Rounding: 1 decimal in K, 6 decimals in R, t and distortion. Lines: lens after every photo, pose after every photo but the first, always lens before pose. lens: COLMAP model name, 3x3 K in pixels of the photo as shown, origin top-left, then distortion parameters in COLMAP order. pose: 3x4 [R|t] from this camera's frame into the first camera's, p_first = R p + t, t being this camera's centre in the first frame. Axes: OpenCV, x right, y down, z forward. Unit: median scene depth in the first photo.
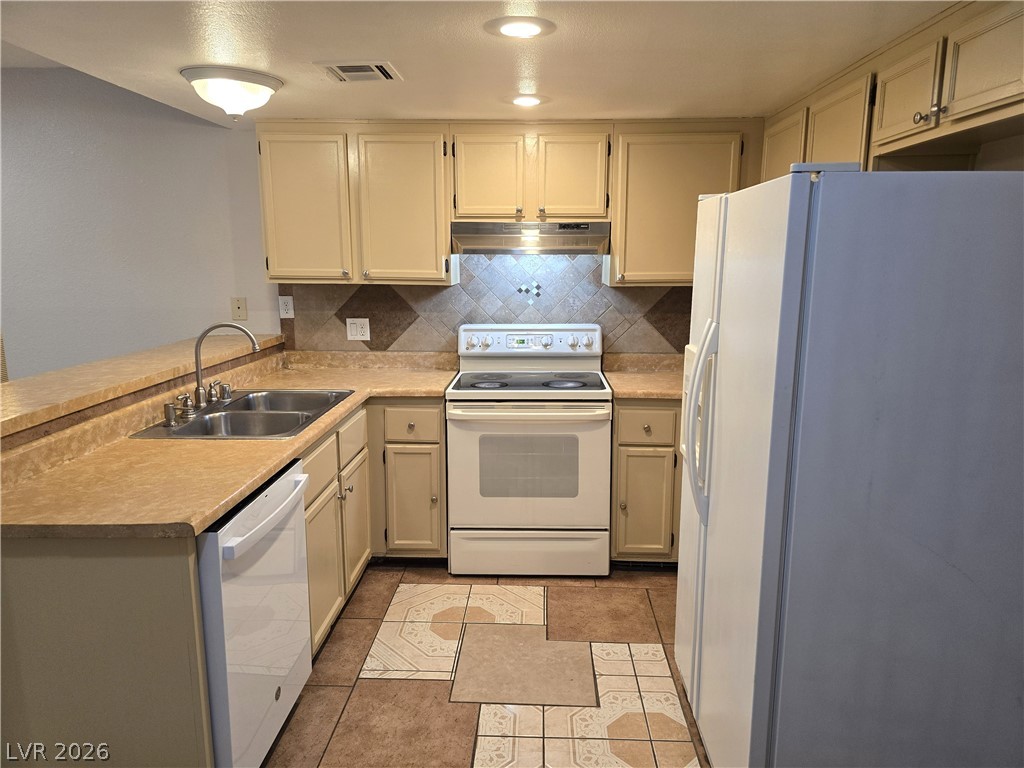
lens RADIAL K [[685.7, 0, 514.9], [0, 685.7, 389.1], [0, 0, 1]] dist [0.064940, -0.064647]
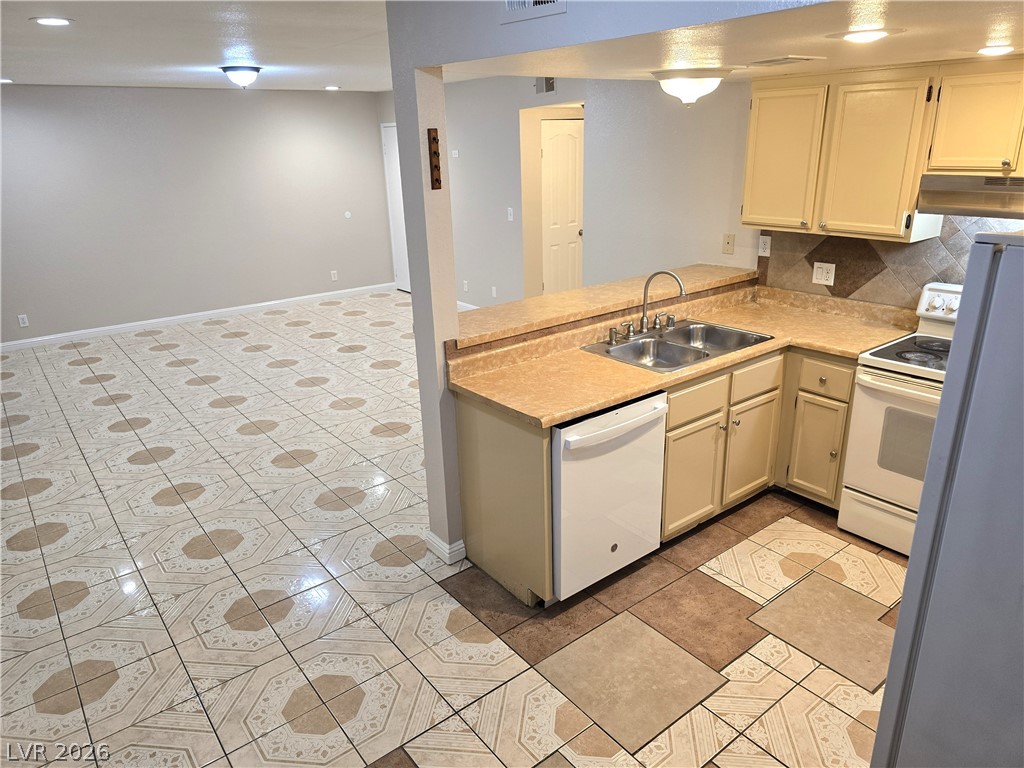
lens RADIAL K [[685.7, 0, 514.9], [0, 685.7, 389.1], [0, 0, 1]] dist [0.064940, -0.064647]
pose [[0.643651, 0.241083, -0.726355, 0.319064], [-0.116492, 0.968892, 0.218354, -0.109371], [0.756401, -0.055929, 0.651713, -0.039945]]
